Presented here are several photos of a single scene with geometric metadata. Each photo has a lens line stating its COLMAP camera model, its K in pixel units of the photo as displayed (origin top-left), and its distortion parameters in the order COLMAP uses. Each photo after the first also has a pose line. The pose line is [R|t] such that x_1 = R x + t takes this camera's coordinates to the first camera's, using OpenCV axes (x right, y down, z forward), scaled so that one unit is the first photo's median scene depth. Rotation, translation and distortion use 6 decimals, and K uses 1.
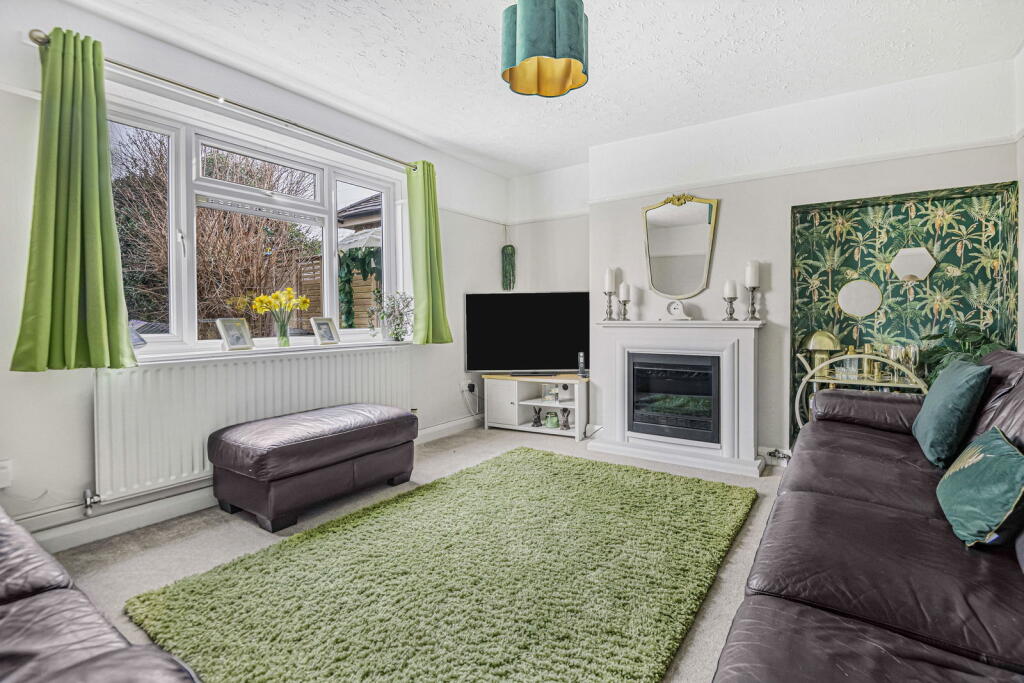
lens RADIAL K [[474.7, 0, 510.0], [0, 474.7, 319.5], [0, 0, 1]] dist [-0.000690, -0.031432]
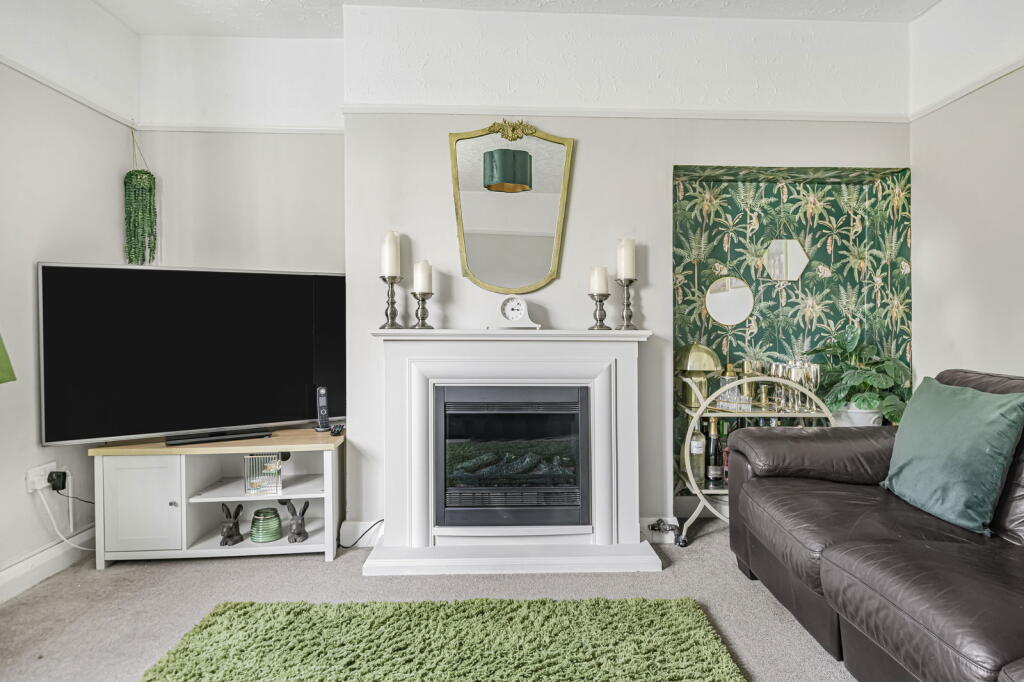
lens RADIAL K [[621.5, 0, 513.8], [0, 621.5, 329.8], [0, 0, 1]] dist [0.006383, -0.019098]
pose [[0.783508, 0.000813, 0.621382, -0.155007], [-0.007150, 0.999945, 0.007707, -0.003739], [-0.621341, -0.010481, 0.783470, 0.427262]]
